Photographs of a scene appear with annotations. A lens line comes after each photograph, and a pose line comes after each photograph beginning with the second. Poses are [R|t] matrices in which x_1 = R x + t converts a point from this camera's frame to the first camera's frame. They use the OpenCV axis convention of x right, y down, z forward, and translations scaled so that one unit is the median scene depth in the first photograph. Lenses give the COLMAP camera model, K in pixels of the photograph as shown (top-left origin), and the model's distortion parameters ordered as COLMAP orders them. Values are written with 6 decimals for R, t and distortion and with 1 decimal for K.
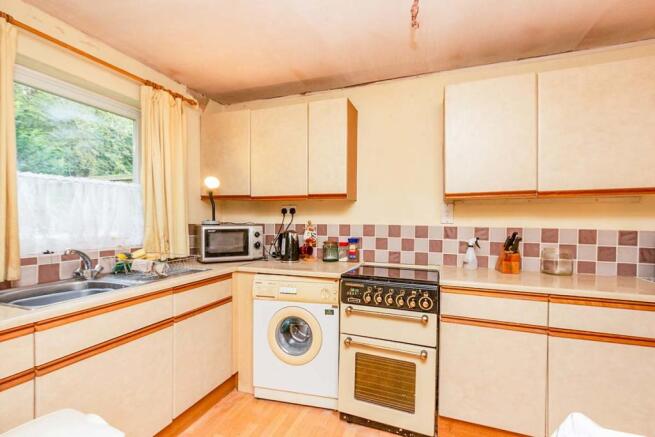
lens RADIAL K [[298.1, 0, 331.8], [0, 298.1, 219.9], [0, 0, 1]] dist [-0.003908, -0.002422]
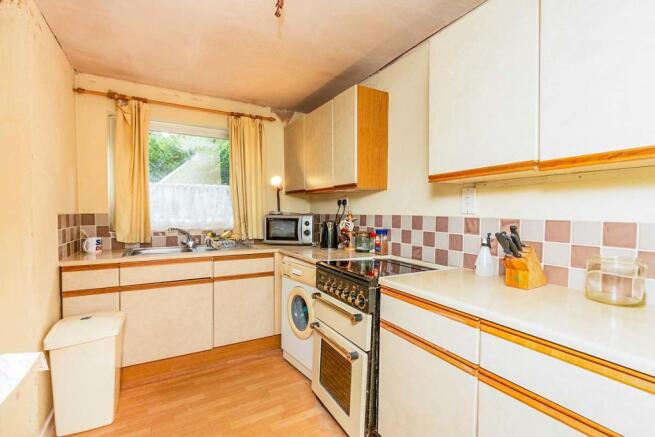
lens RADIAL K [[298.1, 0, 332.4], [0, 298.1, 218.7], [0, 0, 1]] dist [-0.003908, -0.002422]
pose [[0.770132, 0.012147, -0.637769, 0.588590], [-0.001748, 0.999855, 0.016933, 0.012261], [0.637882, -0.011926, 0.770041, 0.183573]]
